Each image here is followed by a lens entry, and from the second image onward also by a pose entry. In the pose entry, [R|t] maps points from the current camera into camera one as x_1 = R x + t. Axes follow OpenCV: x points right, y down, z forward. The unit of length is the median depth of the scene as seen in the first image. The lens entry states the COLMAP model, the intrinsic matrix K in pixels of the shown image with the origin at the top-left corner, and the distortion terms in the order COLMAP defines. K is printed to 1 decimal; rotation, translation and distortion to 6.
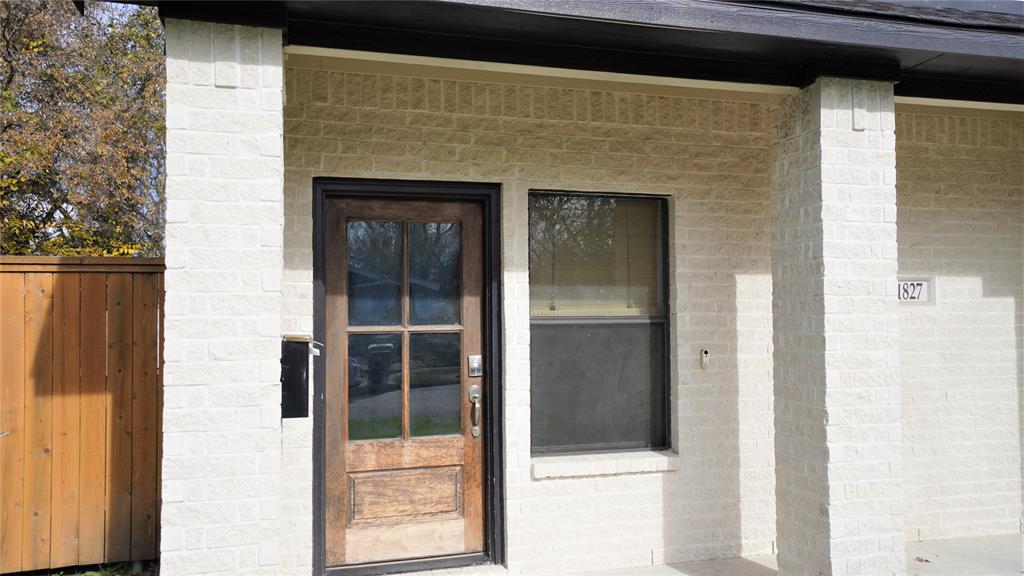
lens RADIAL K [[821.3, 0, 512.0], [0, 821.3, 288.0], [0, 0, 1]] dist [0.001408, 0.000394]
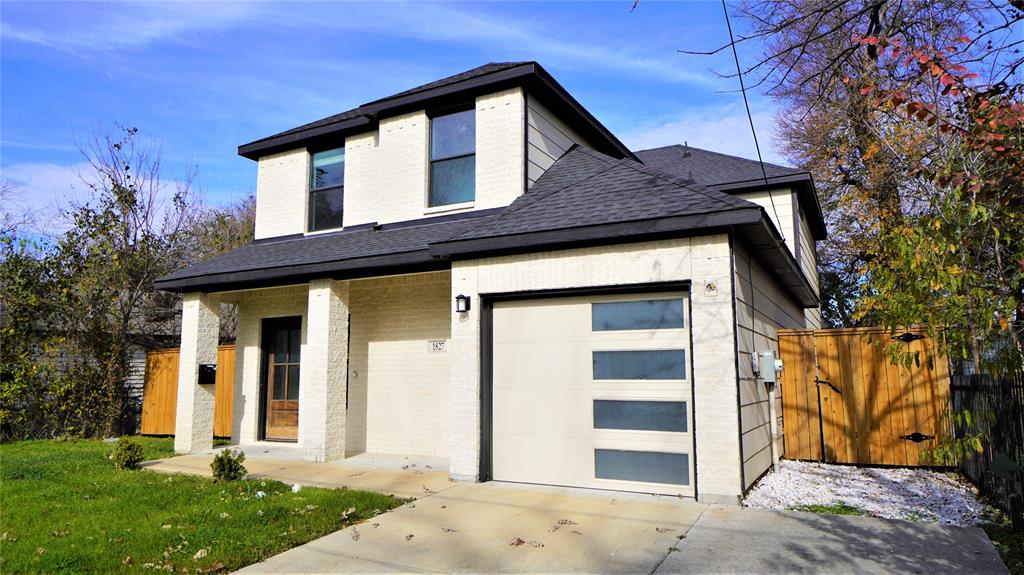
lens RADIAL K [[676.4, 0, 512.0], [0, 676.4, 287.5], [0, 0, 1]] dist [0.003768, 0.003747]
pose [[0.712405, -0.090504, -0.695908, 2.236744], [0.026008, 0.994373, -0.102695, 0.045398], [0.701287, 0.055061, 0.710750, -0.233178]]
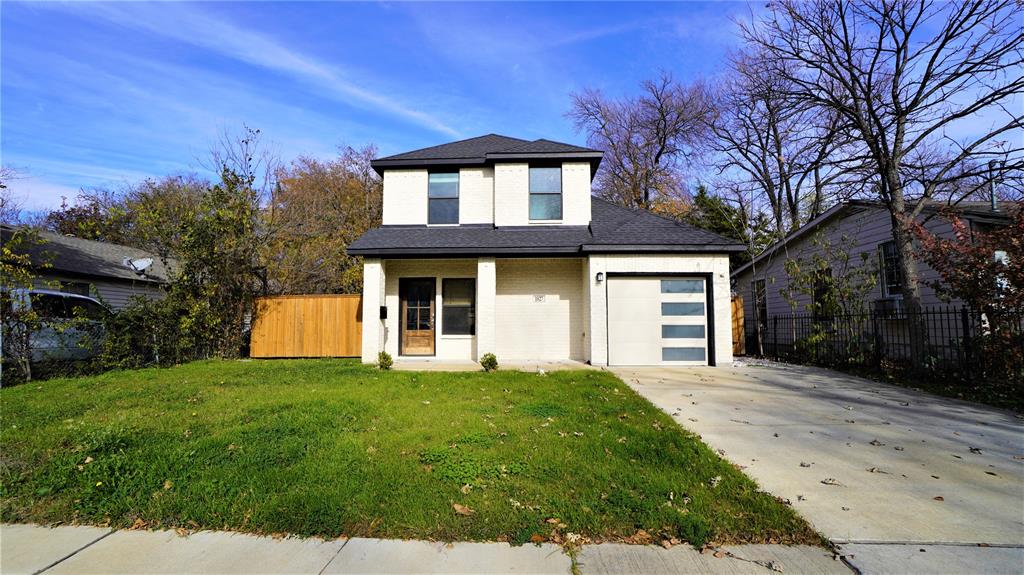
lens RADIAL K [[464.9, 0, 508.7], [0, 464.9, 289.3], [0, 0, 1]] dist [-0.064575, 0.022251]
pose [[0.952029, -0.021760, -0.305232, 1.200490], [0.008367, 0.998947, -0.045115, 0.068655], [0.305892, 0.040397, 0.951209, -1.431673]]
